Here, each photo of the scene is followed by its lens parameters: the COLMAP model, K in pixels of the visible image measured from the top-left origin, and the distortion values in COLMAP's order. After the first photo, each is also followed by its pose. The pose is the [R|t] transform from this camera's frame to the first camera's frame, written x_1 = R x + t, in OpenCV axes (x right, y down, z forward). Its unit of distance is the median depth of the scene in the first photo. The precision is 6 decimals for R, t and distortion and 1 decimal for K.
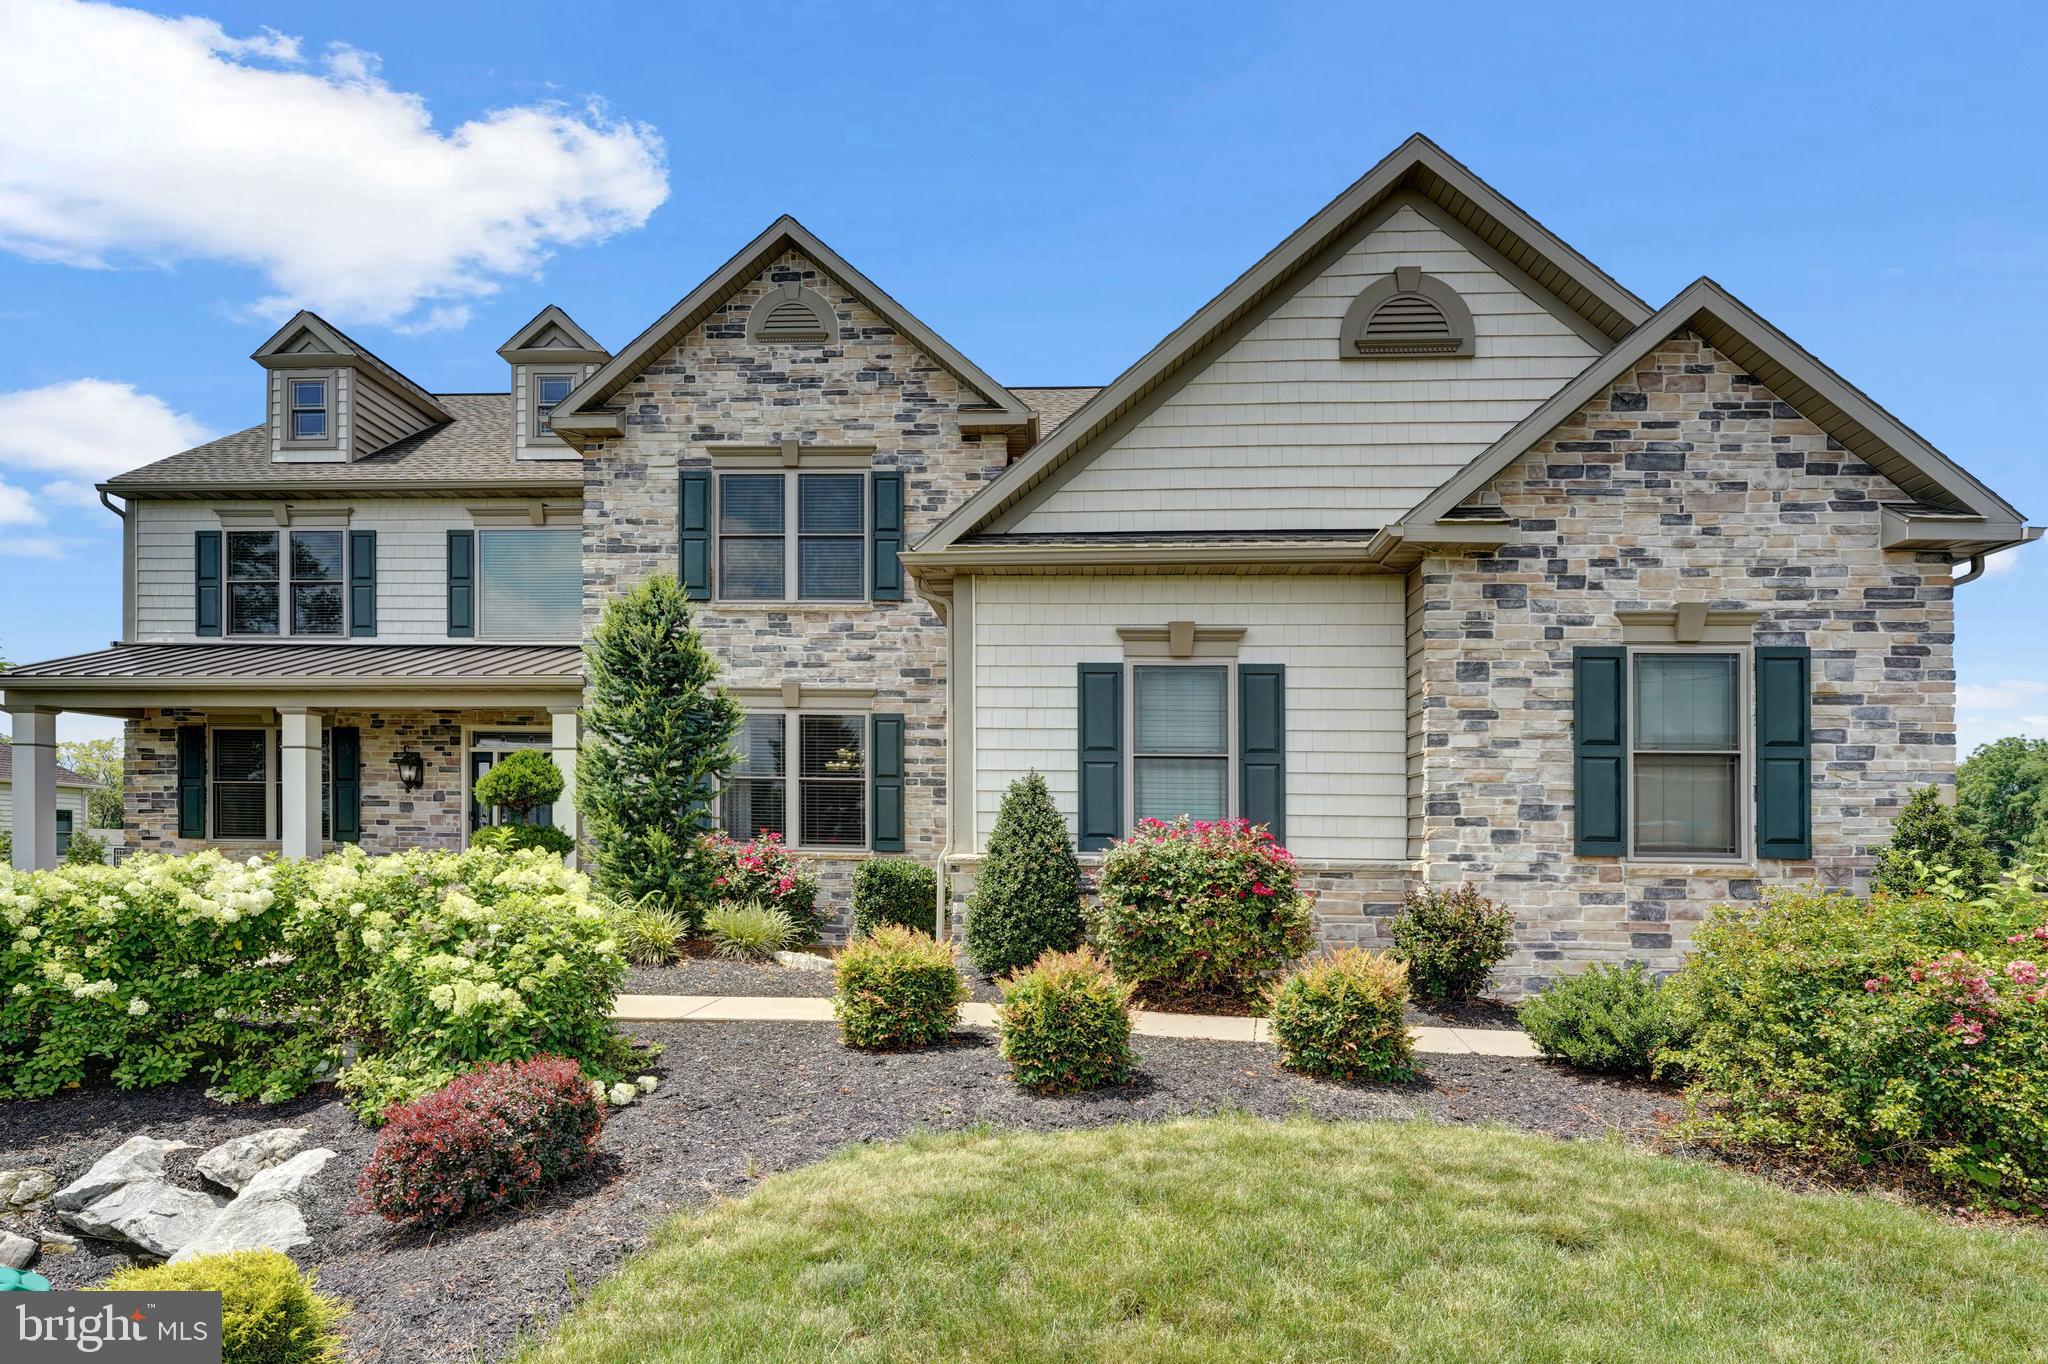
lens RADIAL K [[1057.3, 0, 990.0], [0, 1057.3, 866.1], [0, 0, 1]] dist [0.003749, 0.004684]
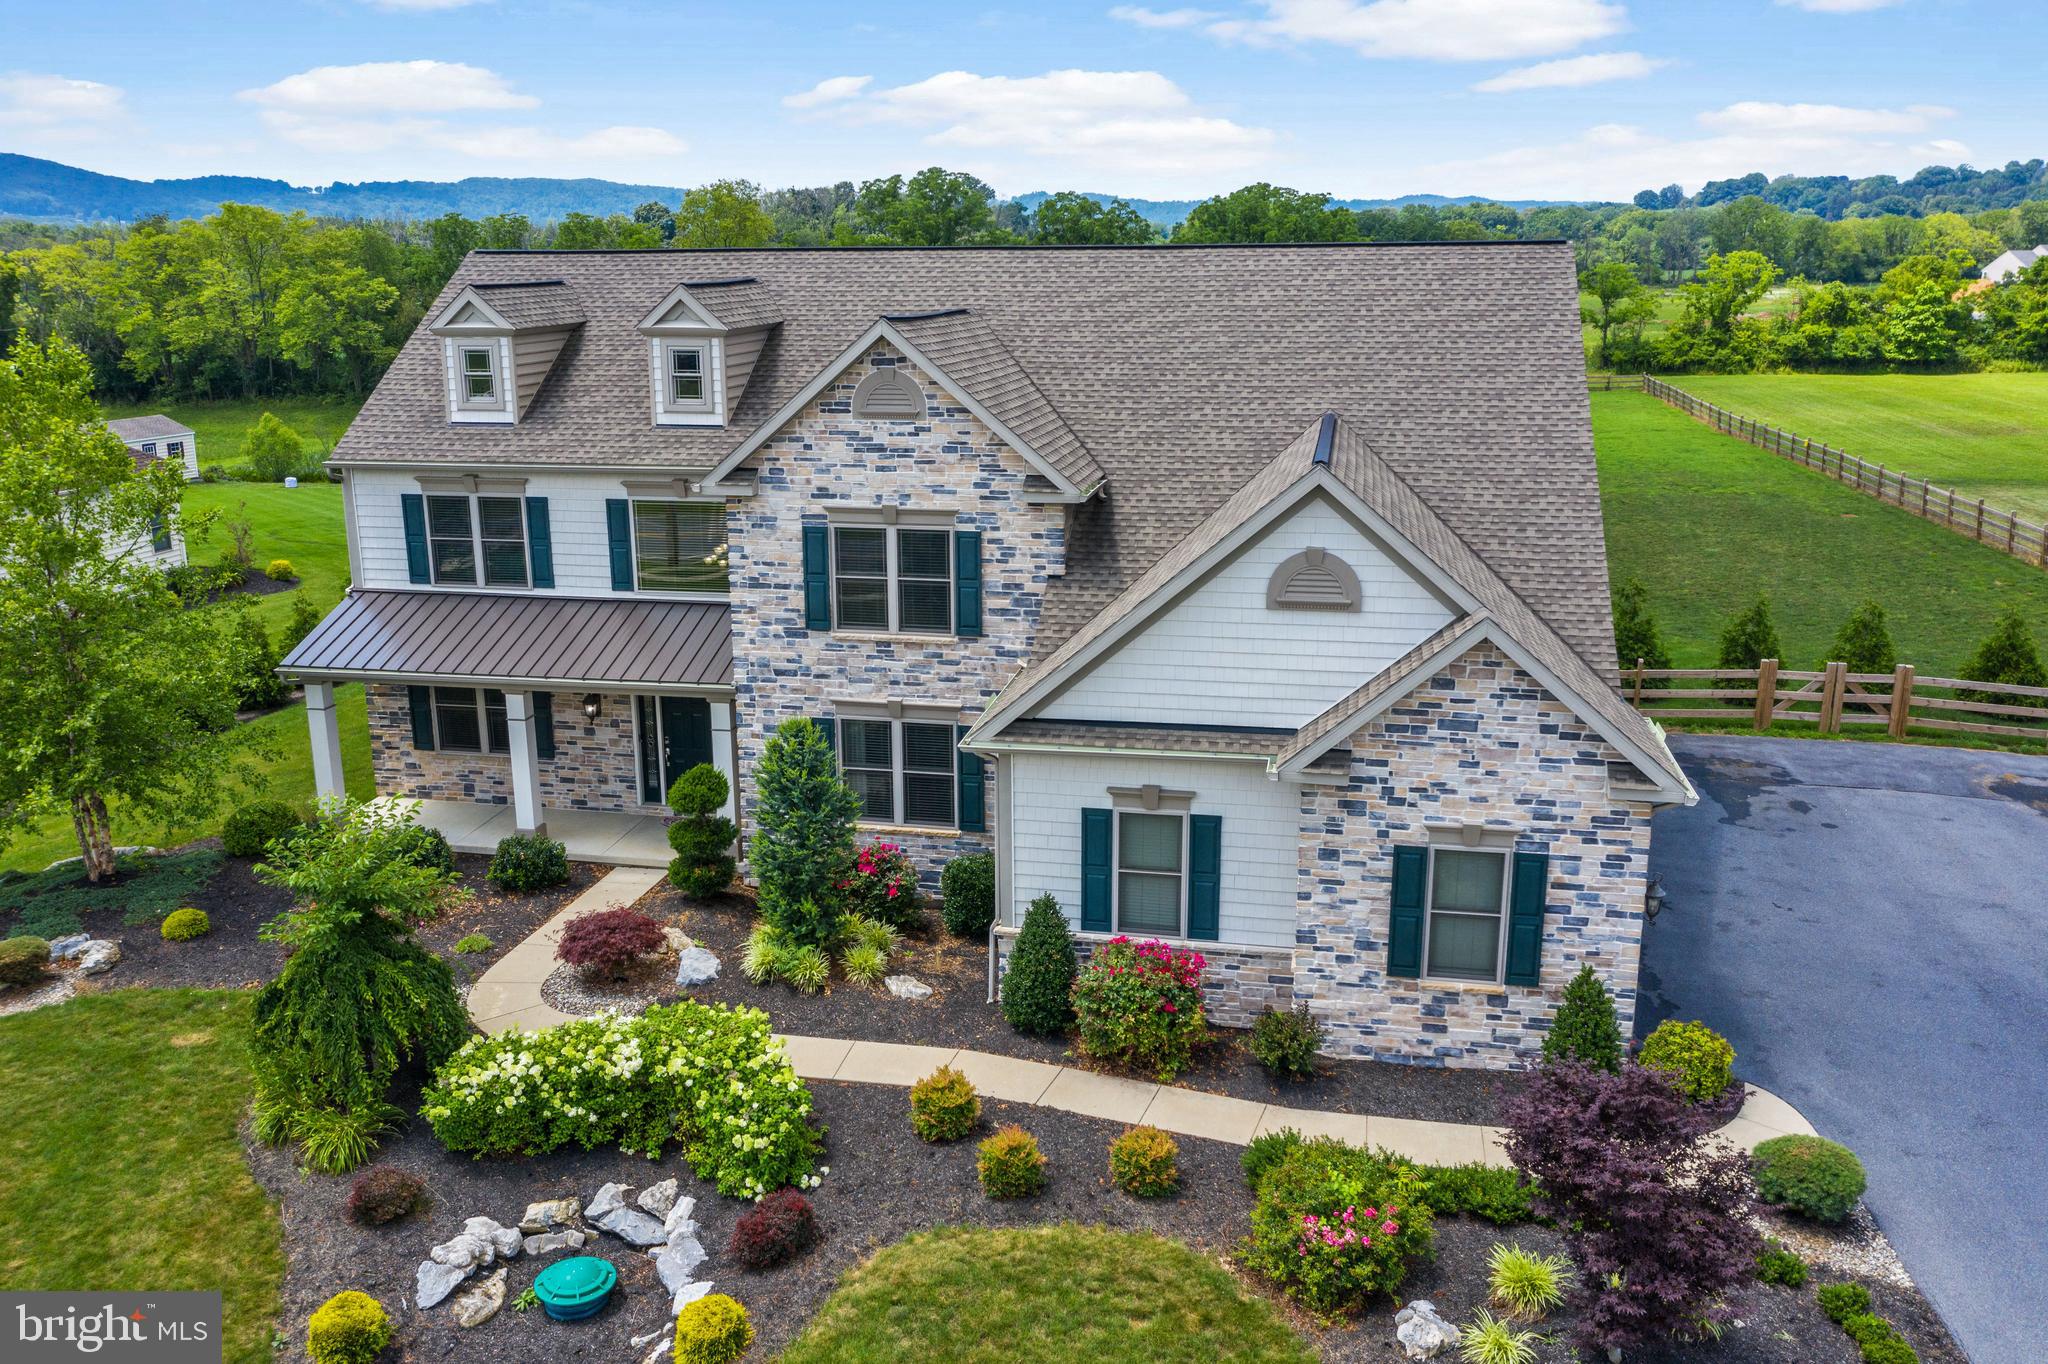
lens RADIAL K [[1579.8, 0, 1021.1], [0, 1579.8, 702.8], [0, 0, 1]] dist [-0.013285, 0.007501]
pose [[0.990071, 0.017293, -0.139499, 0.304079], [0.018644, 0.967481, 0.252258, -0.887960], [0.139325, -0.252354, 0.957552, -1.064220]]
